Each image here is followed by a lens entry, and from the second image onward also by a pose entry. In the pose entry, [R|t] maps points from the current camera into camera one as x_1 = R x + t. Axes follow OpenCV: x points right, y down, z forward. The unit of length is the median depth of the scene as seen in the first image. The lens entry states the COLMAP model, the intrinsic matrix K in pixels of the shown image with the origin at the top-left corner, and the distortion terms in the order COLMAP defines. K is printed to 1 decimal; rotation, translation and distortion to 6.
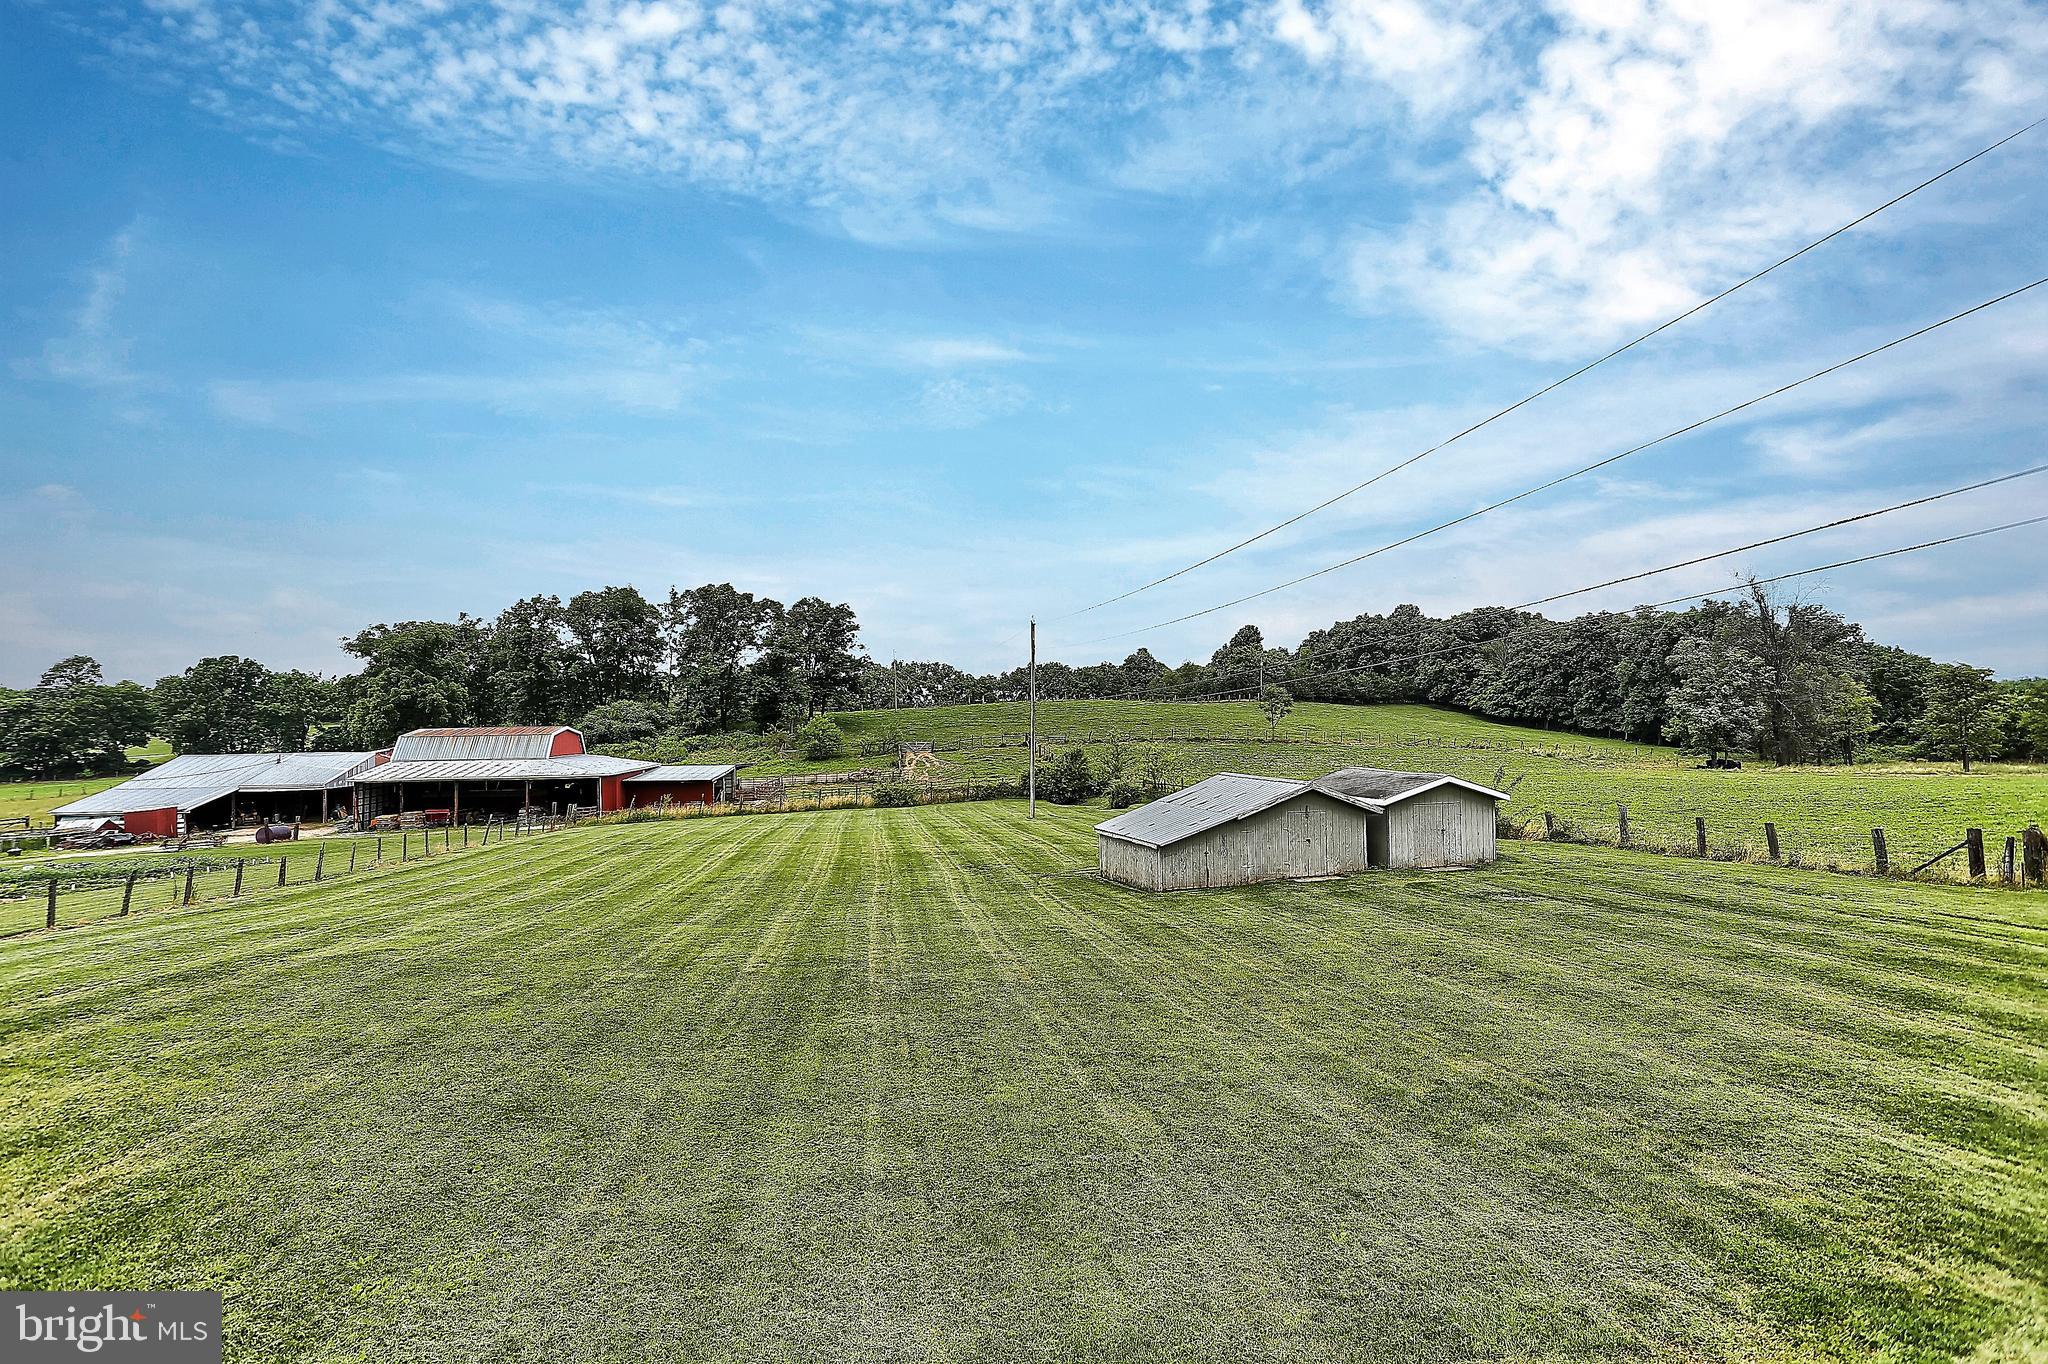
lens RADIAL K [[1010.1, 0, 1013.2], [0, 1010.1, 681.4], [0, 0, 1]] dist [-0.035448, 0.019719]
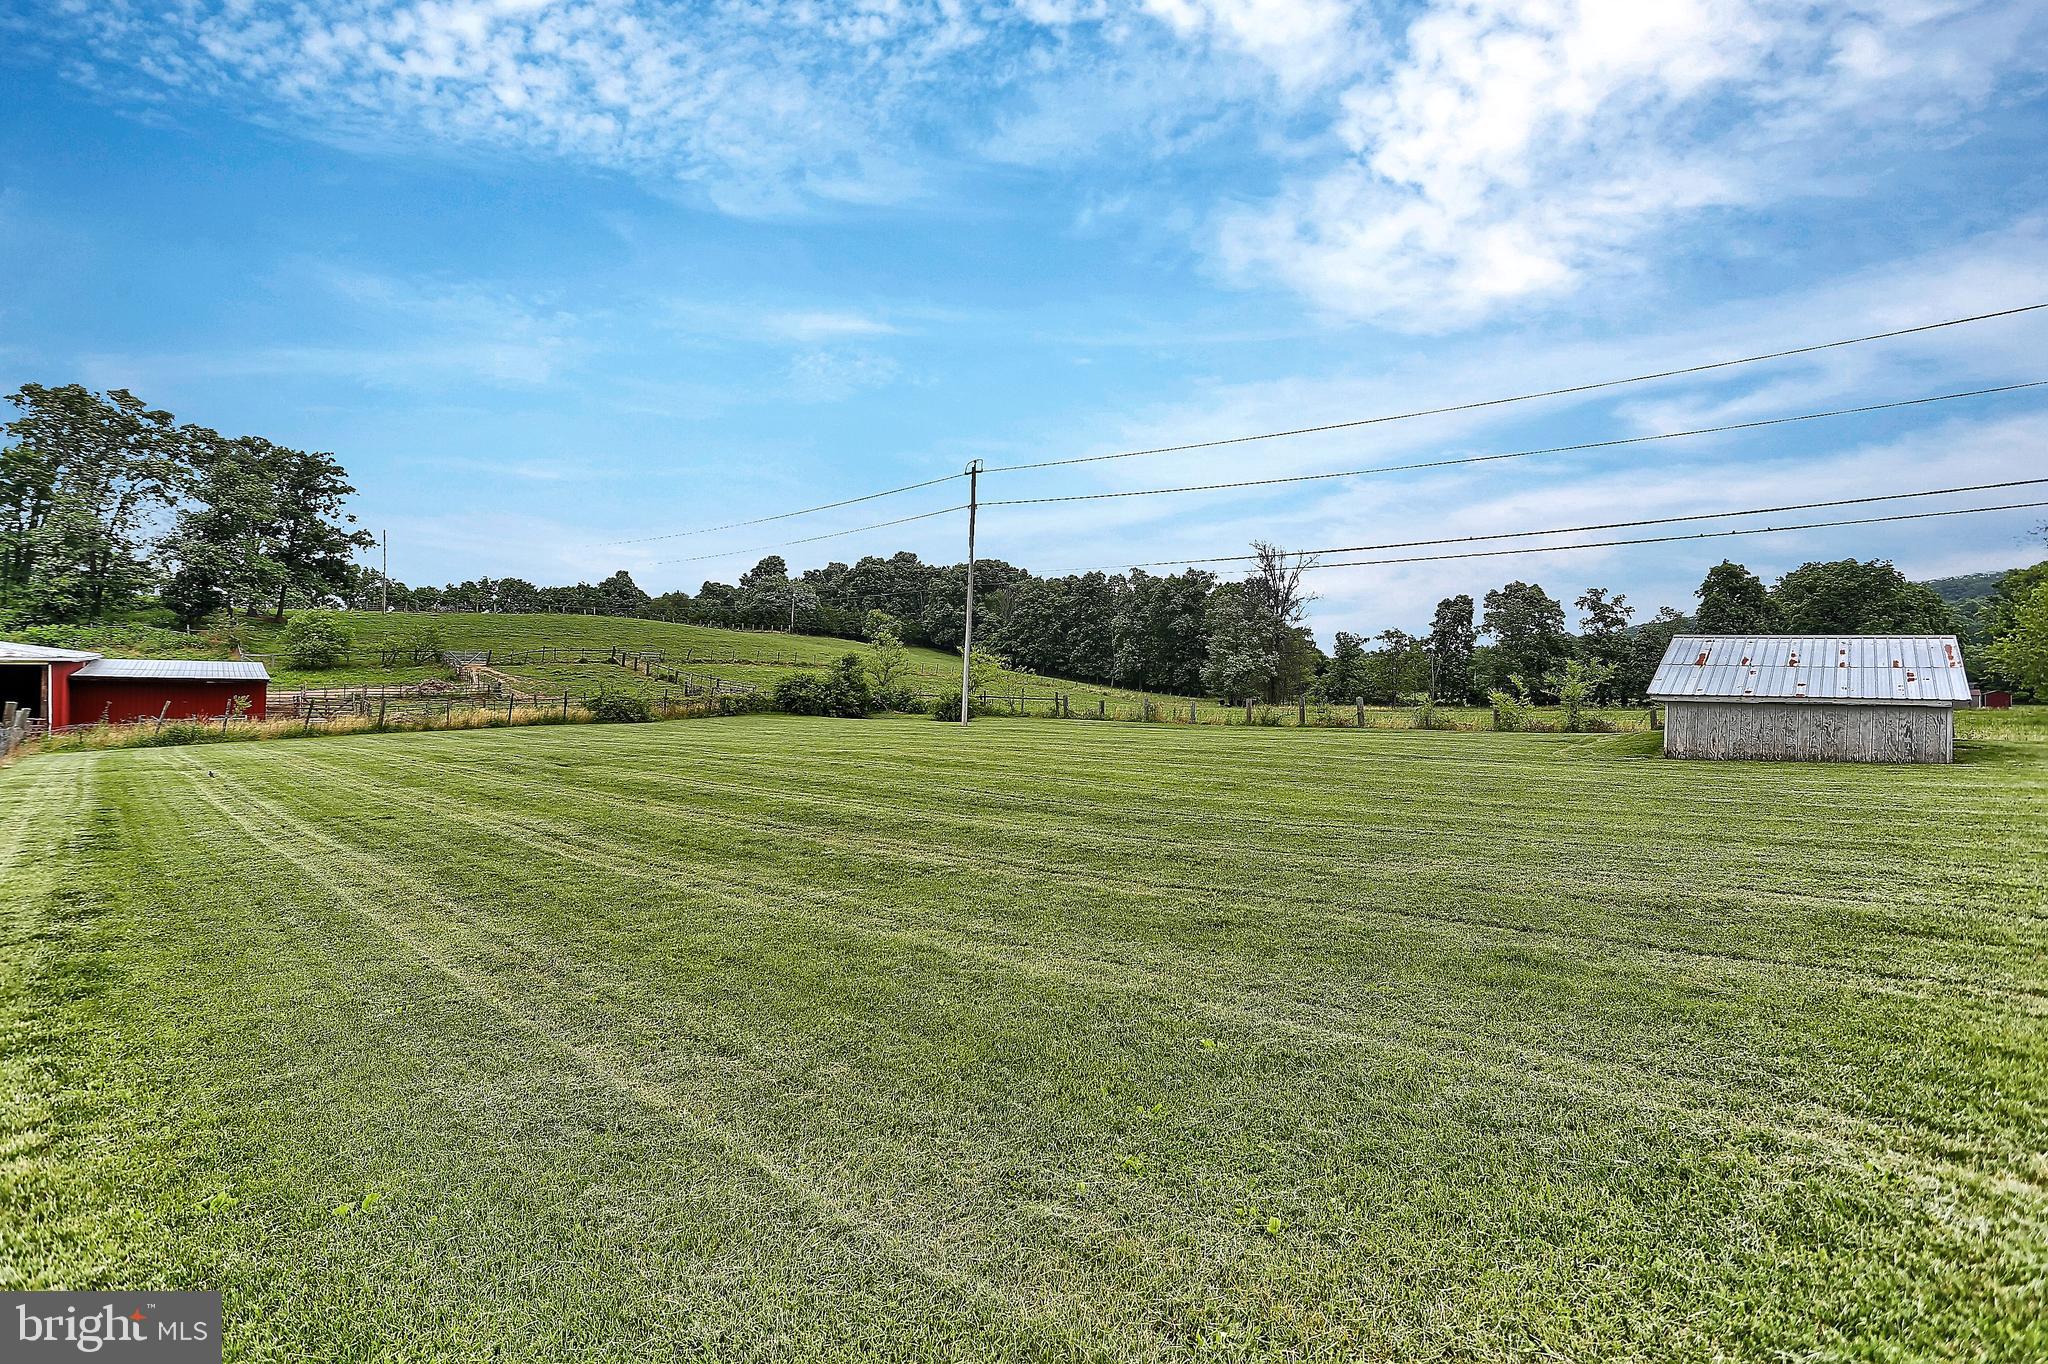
lens RADIAL K [[998.1, 0, 1024.0], [0, 998.1, 682.0], [0, 0, 1]] dist [-0.026116, 0.023365]
pose [[0.823560, 0.031773, 0.566339, -0.156943], [-0.061097, 0.997590, 0.032879, 0.030773], [-0.563929, -0.061680, 0.823516, 0.147267]]
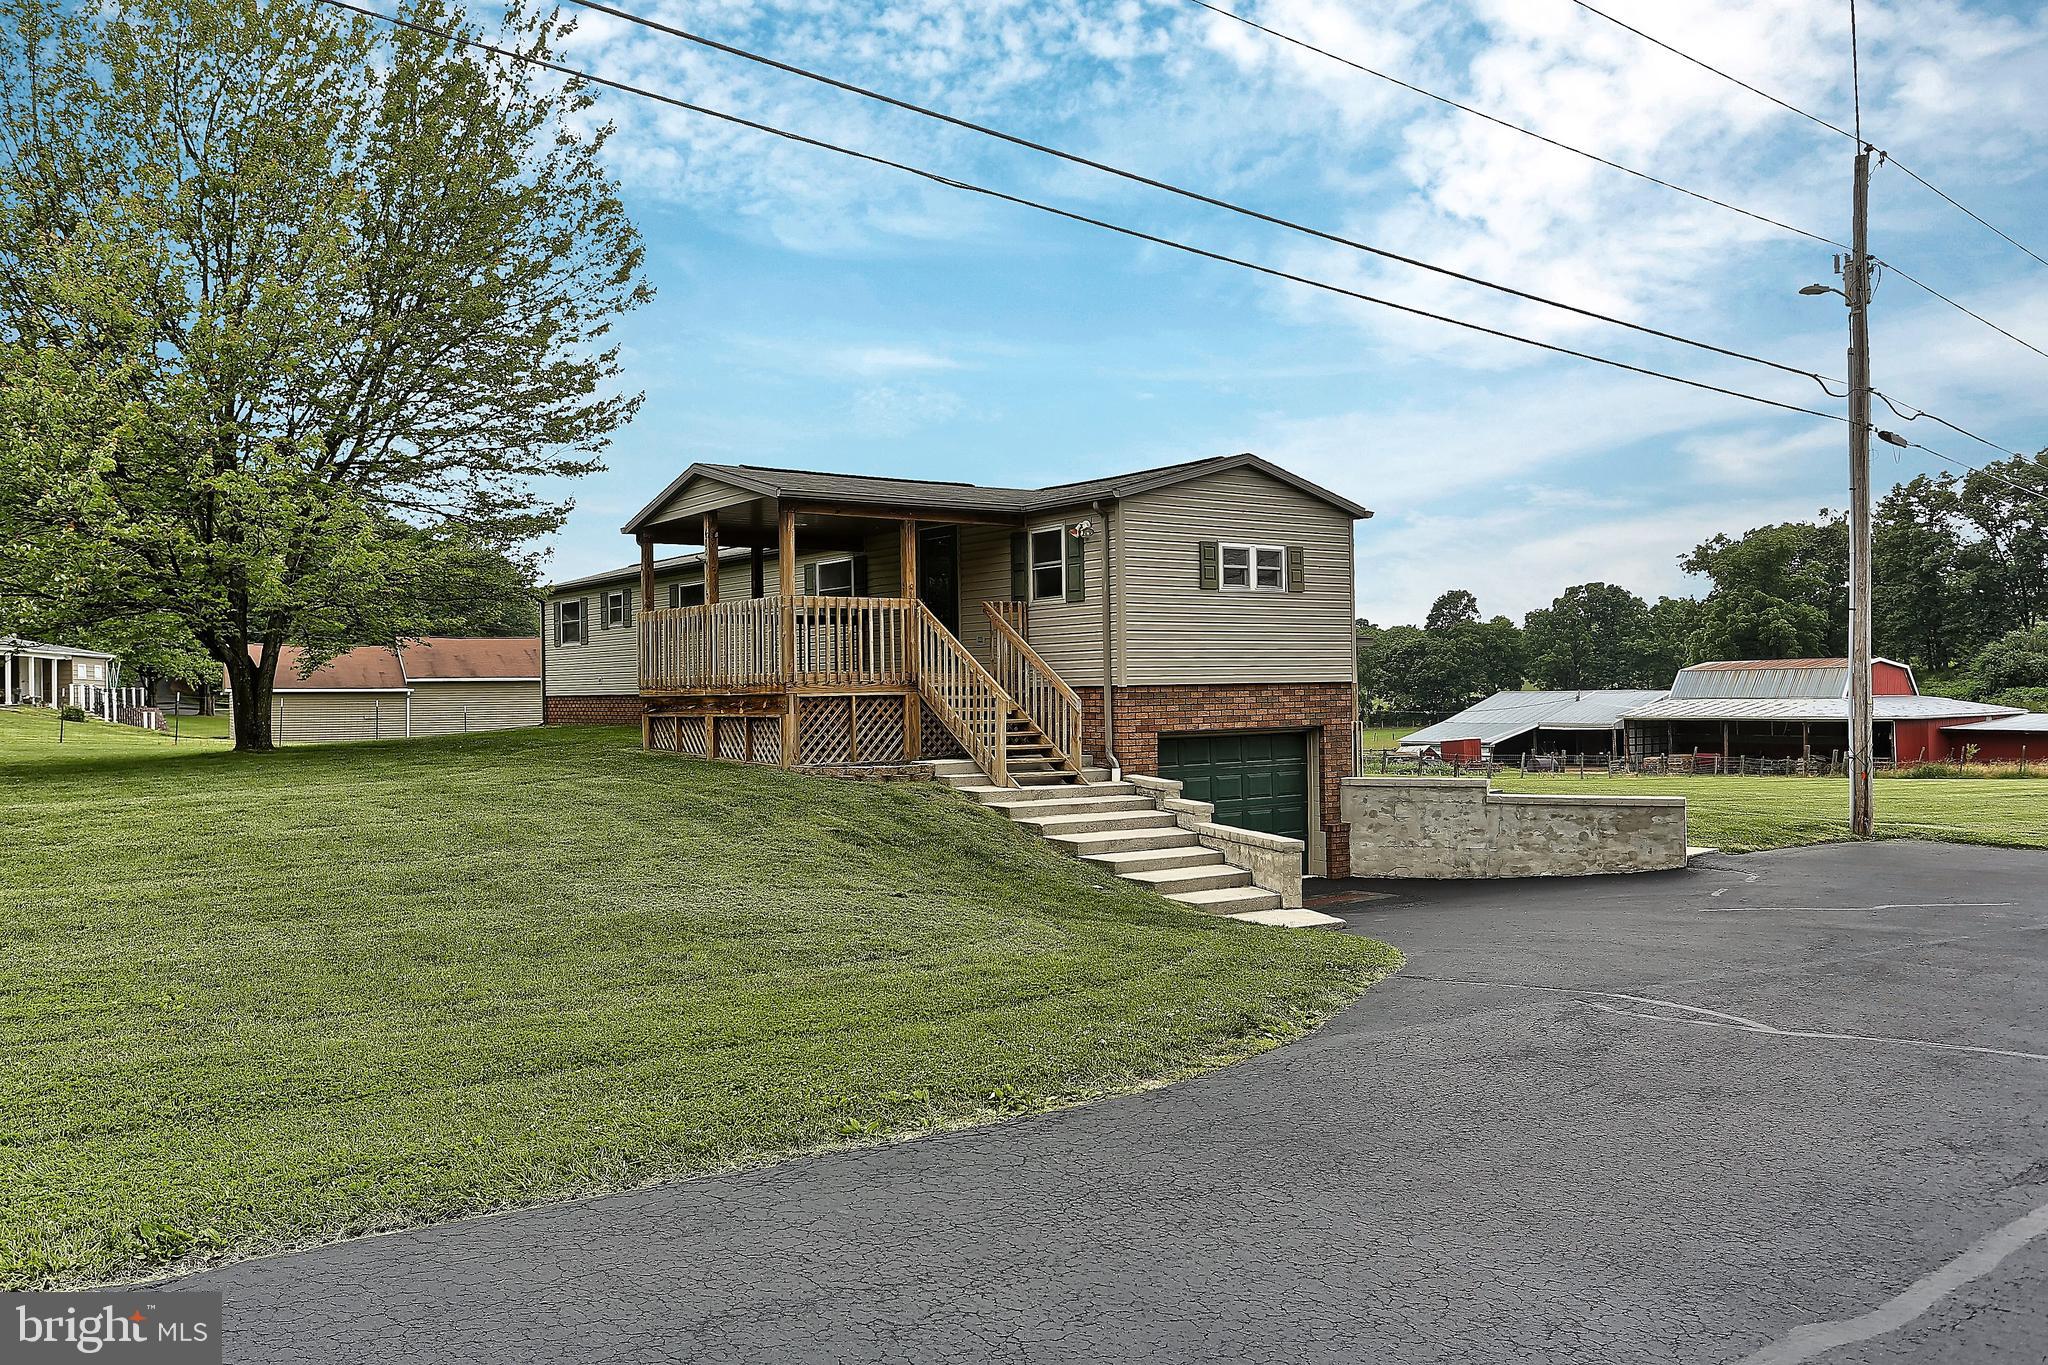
lens RADIAL K [[1601.5, 0, 1024.0], [0, 1601.5, 682.5], [0, 0, 1]] dist [0.002577, 0.001075]
pose [[0.508177, 0.006841, -0.861226, 0.171287], [0.036167, 0.998917, 0.029276, 0.002649], [0.860493, -0.046026, 0.507379, -0.115227]]
